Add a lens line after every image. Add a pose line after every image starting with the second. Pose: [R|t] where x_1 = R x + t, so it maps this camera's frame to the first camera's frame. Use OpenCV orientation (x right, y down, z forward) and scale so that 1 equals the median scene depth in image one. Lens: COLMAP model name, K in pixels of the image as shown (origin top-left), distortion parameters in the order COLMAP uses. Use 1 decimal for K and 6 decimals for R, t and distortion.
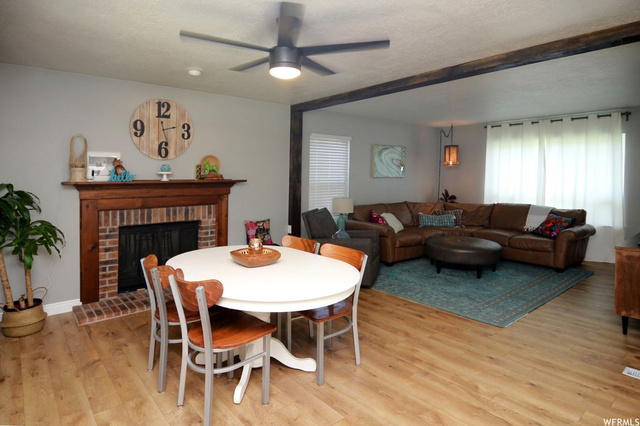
lens RADIAL K [[356.8, 0, 316.3], [0, 356.8, 206.7], [0, 0, 1]] dist [-0.006133, -0.005308]
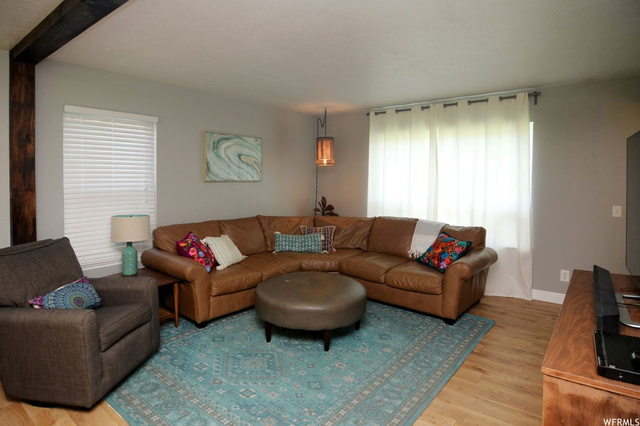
lens RADIAL K [[356.8, 0, 322.3], [0, 356.8, 218.1], [0, 0, 1]] dist [-0.006133, -0.005308]
pose [[0.977779, -0.021039, 0.208578, 0.304248], [0.015443, 0.999477, 0.028419, -0.037287], [-0.209066, -0.024567, 0.977593, 0.386549]]
